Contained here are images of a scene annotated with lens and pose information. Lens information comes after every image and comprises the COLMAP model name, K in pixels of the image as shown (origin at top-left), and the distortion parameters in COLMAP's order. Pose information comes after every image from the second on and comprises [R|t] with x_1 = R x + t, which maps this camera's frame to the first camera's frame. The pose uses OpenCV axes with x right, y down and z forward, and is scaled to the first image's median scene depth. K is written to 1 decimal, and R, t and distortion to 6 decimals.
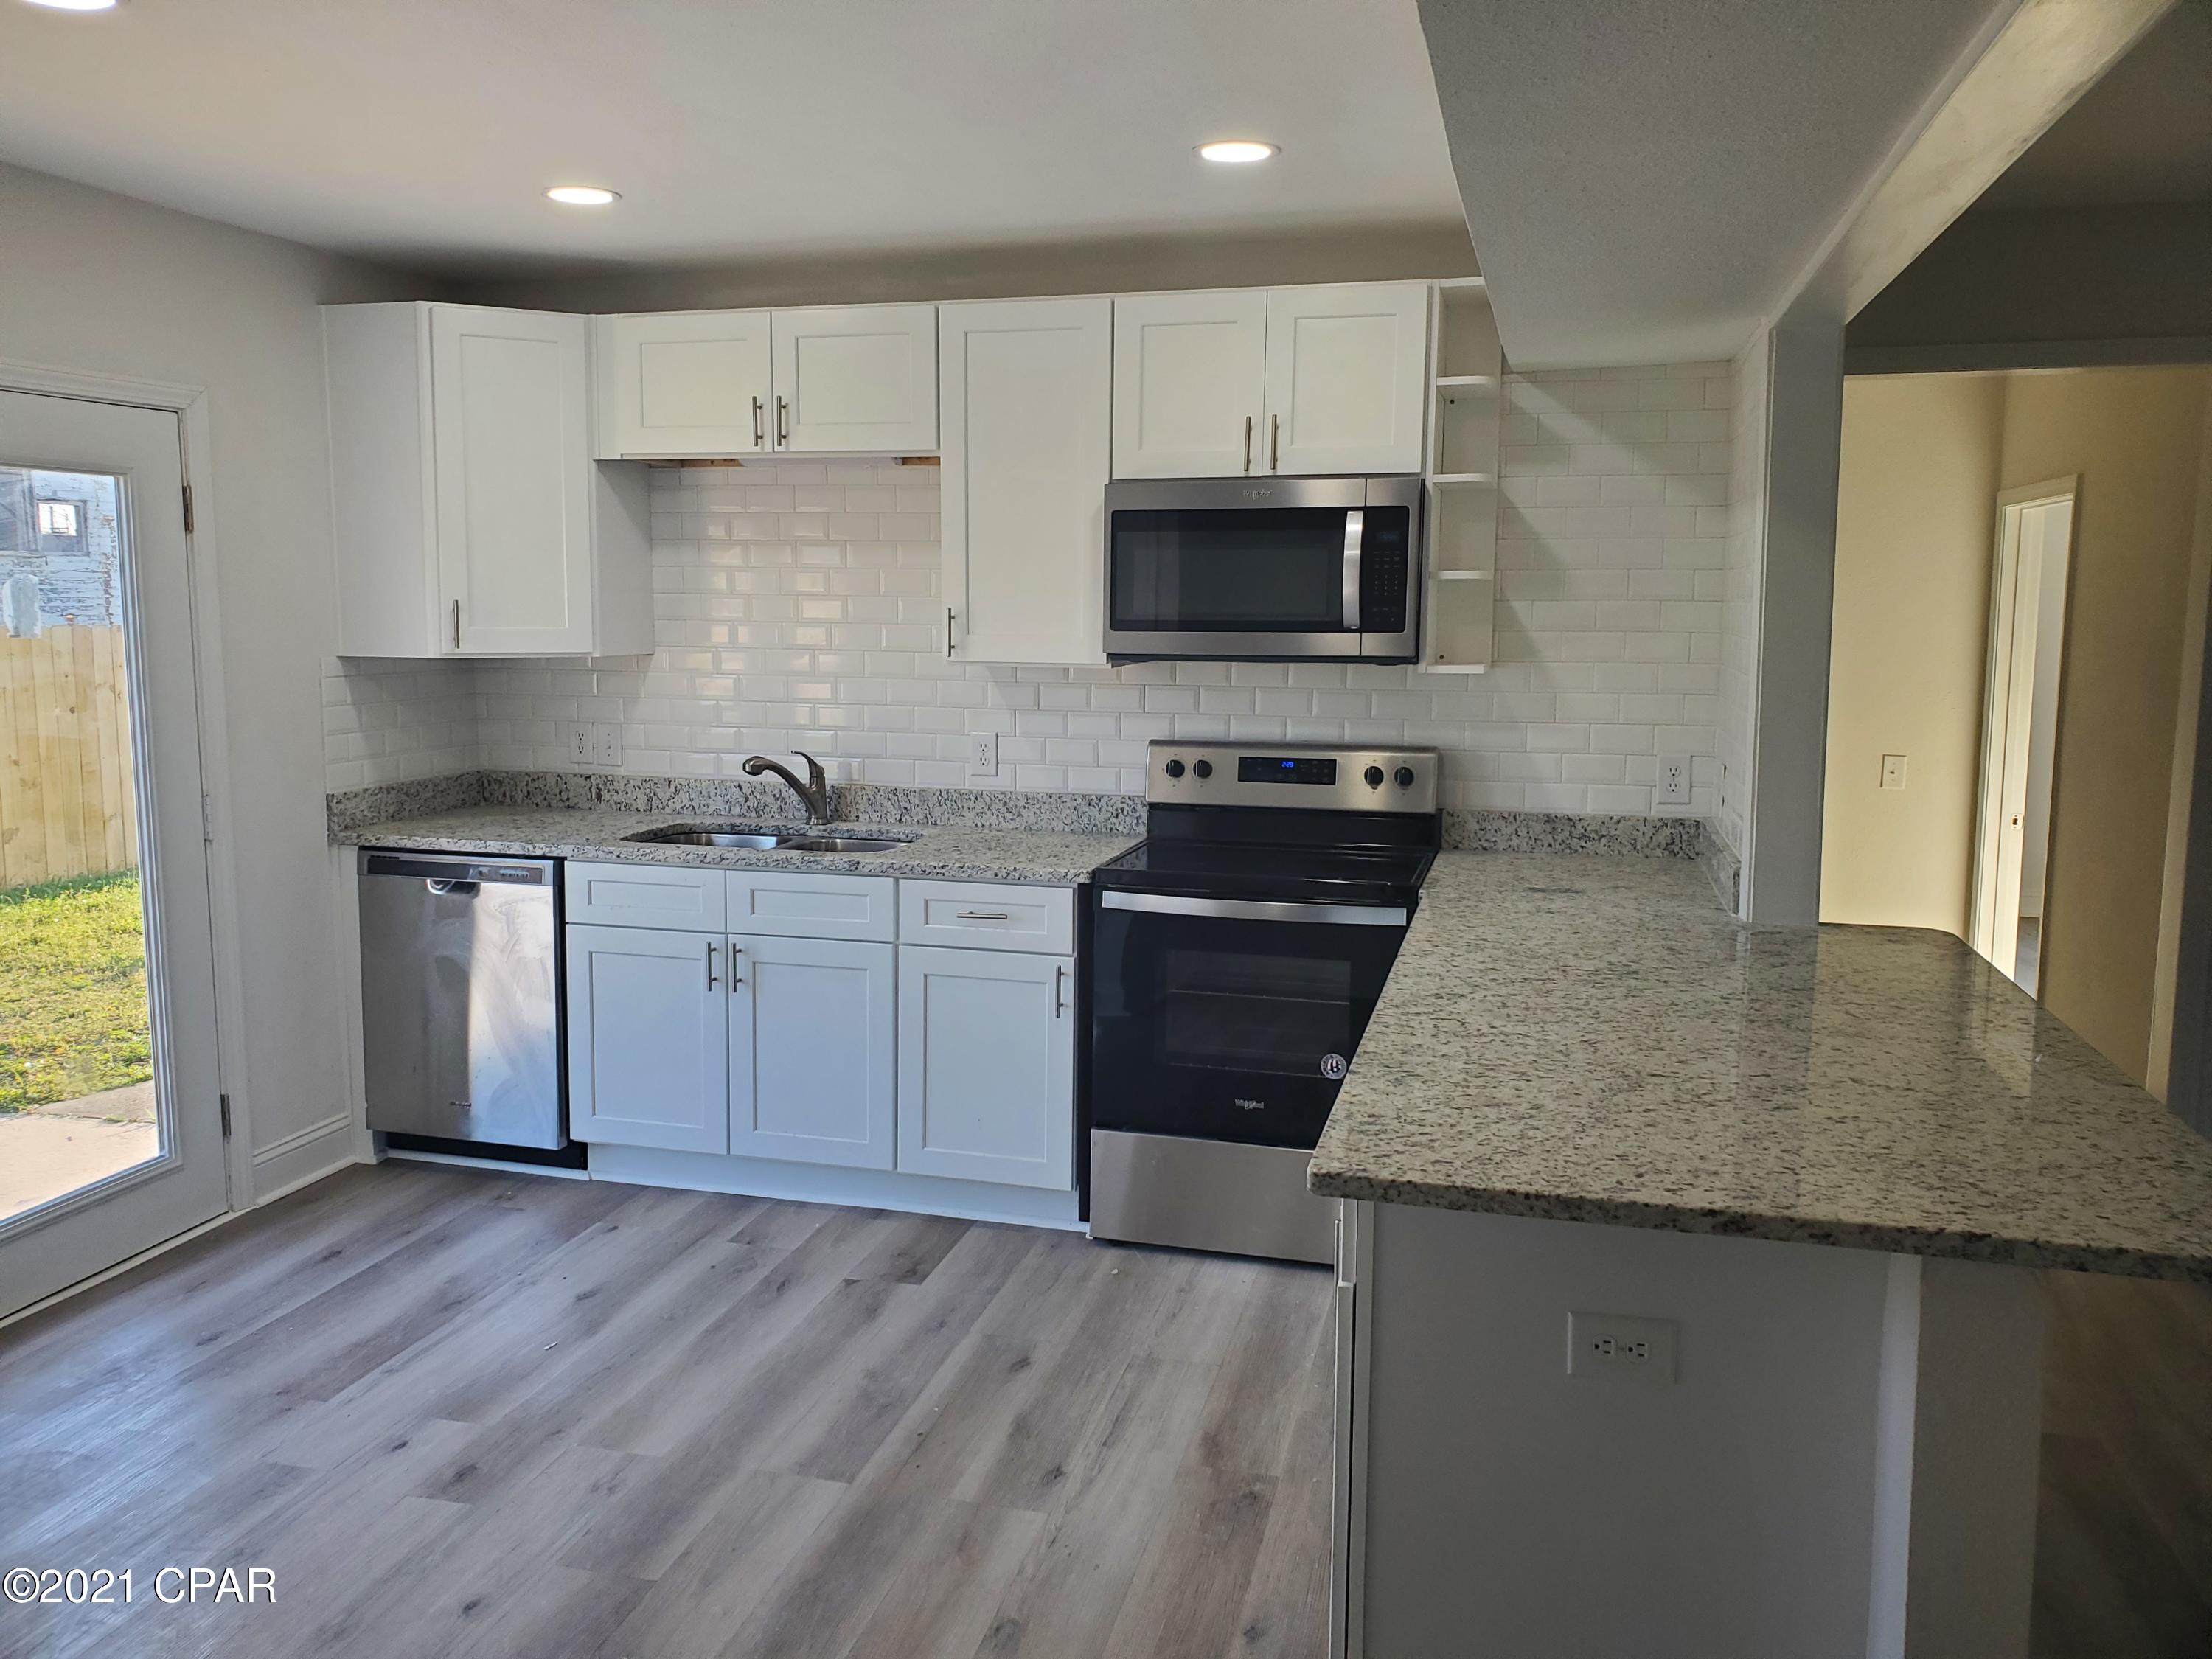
lens RADIAL K [[1697.6, 0, 1151.4], [0, 1697.6, 816.5], [0, 0, 1]] dist [0.145923, -0.334402]
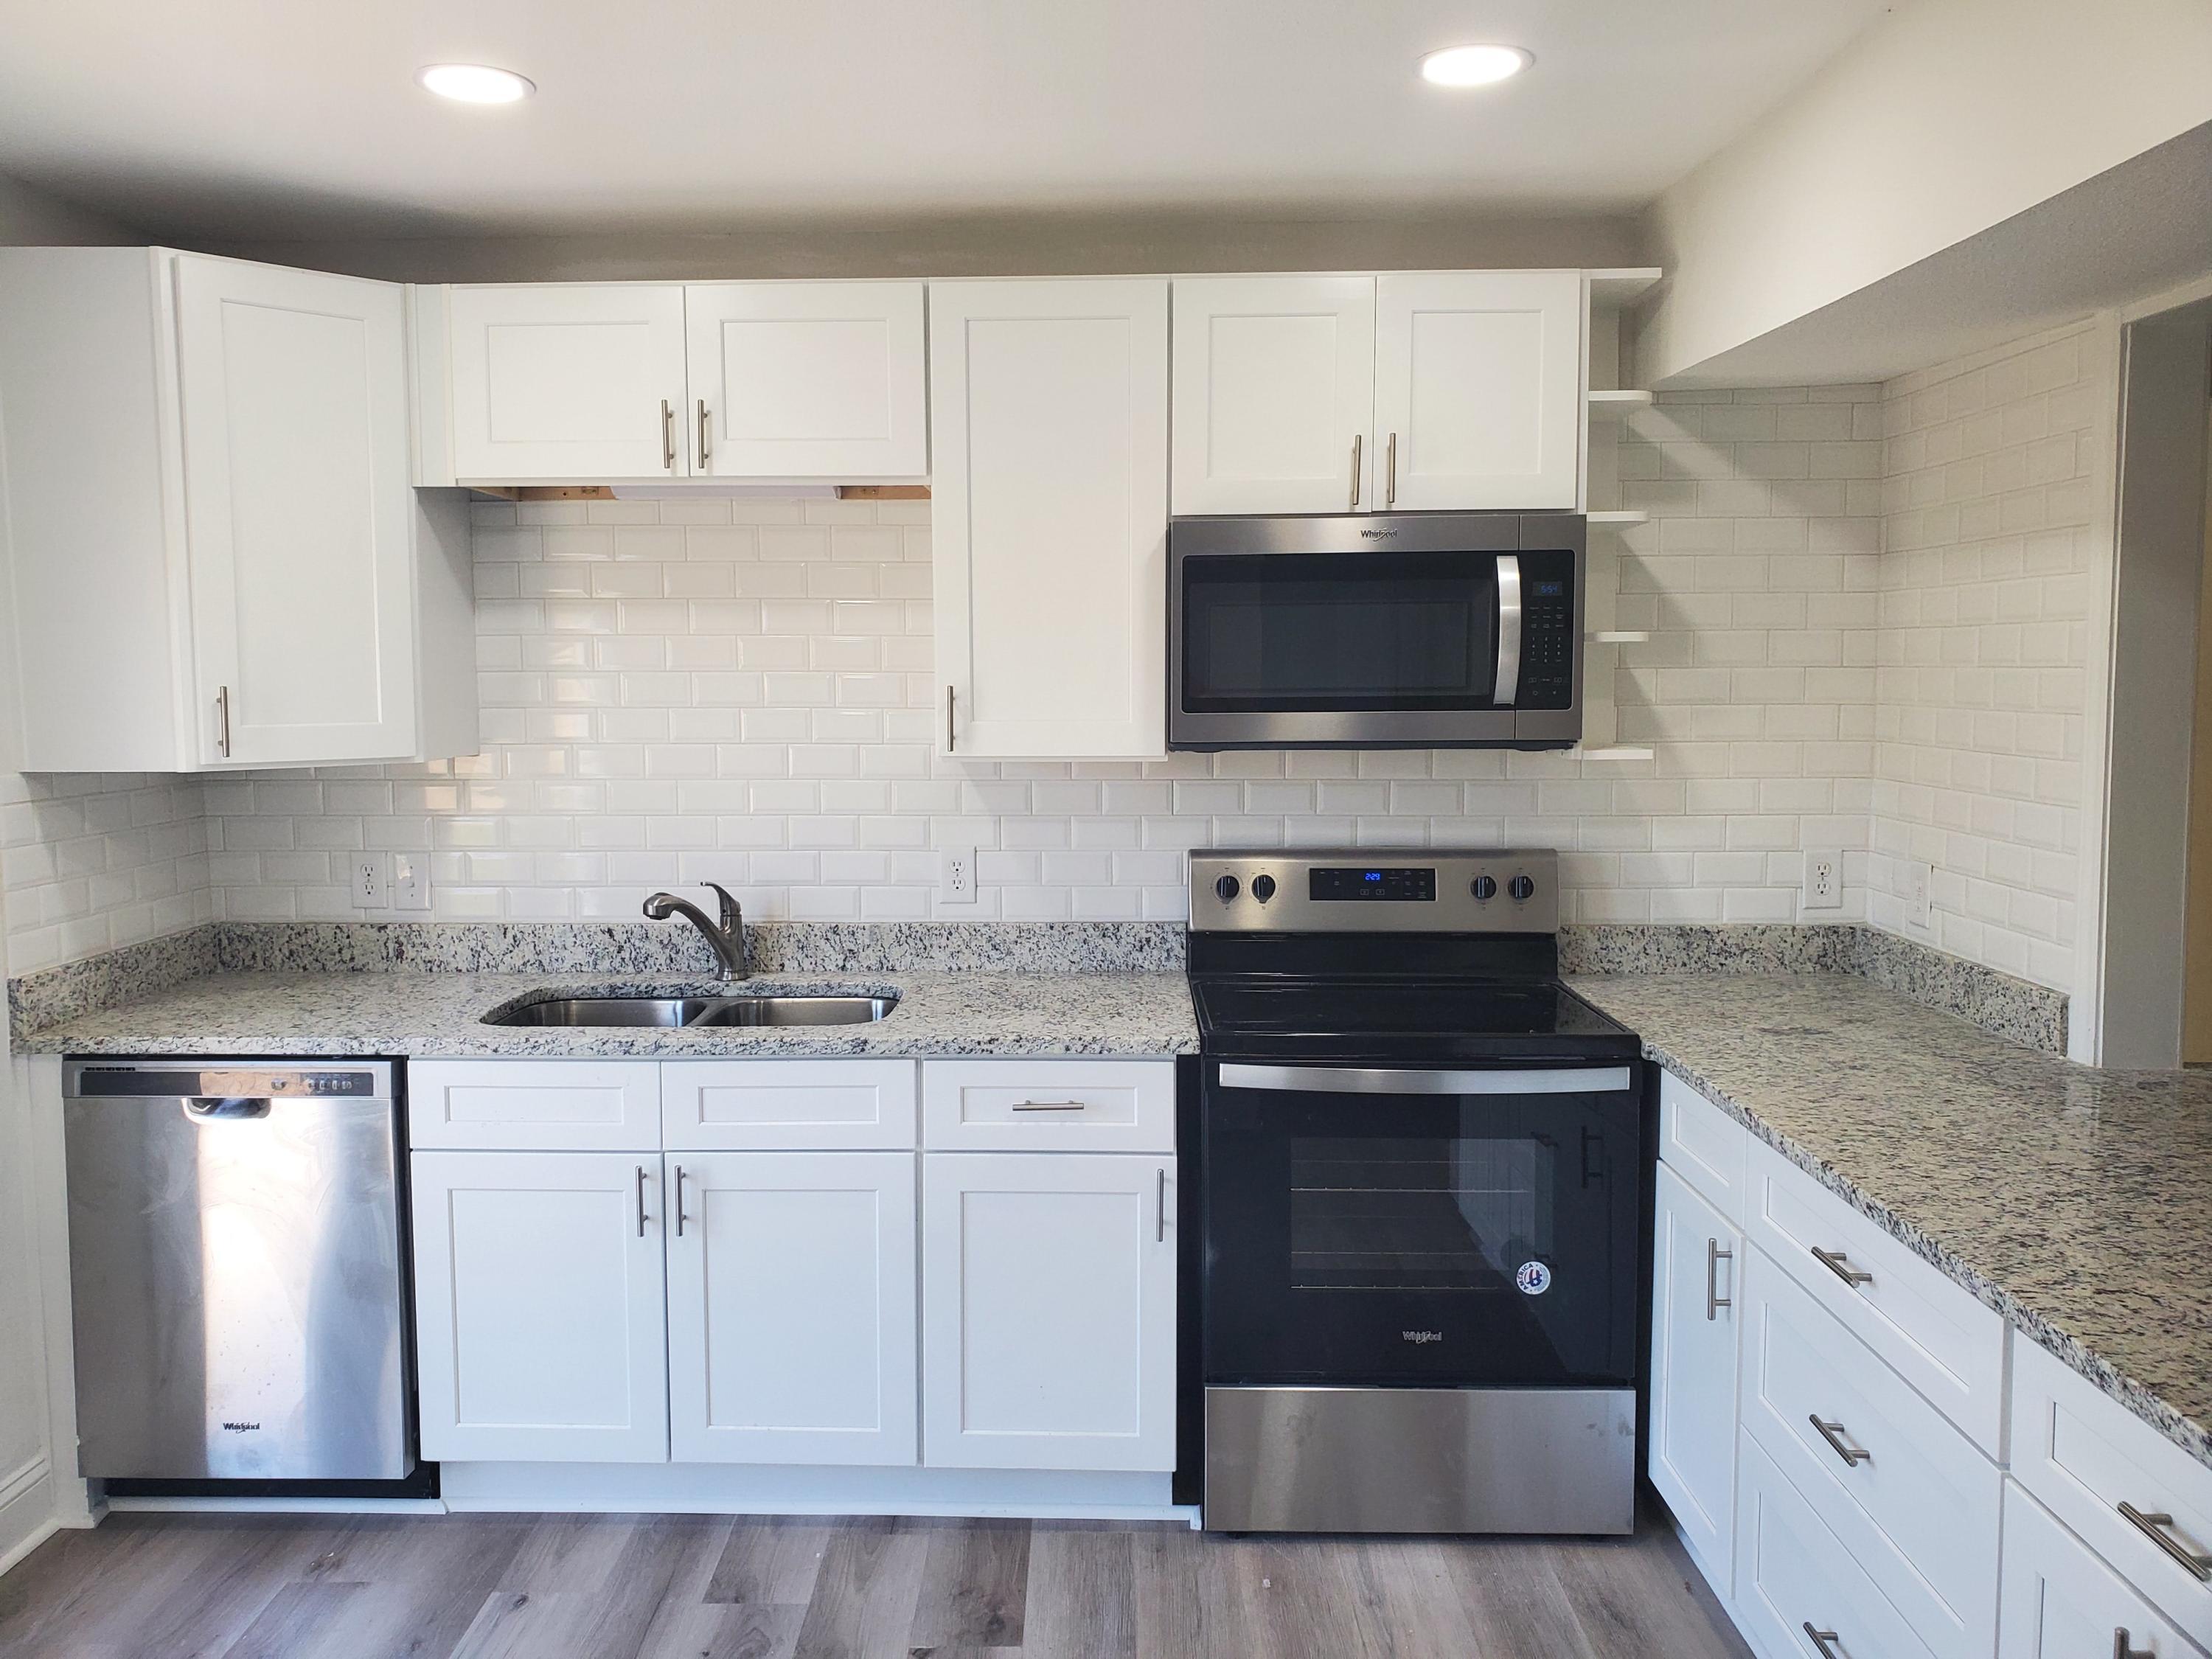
lens RADIAL K [[1693.8, 0, 1106.0], [0, 1693.8, 829.5], [0, 0, 1]] dist [0.010839, 0.010610]
pose [[0.972027, -0.033170, 0.232516, -0.222907], [0.040362, 0.998841, -0.026238, -0.037266], [-0.231376, 0.034889, 0.972239, 0.266823]]
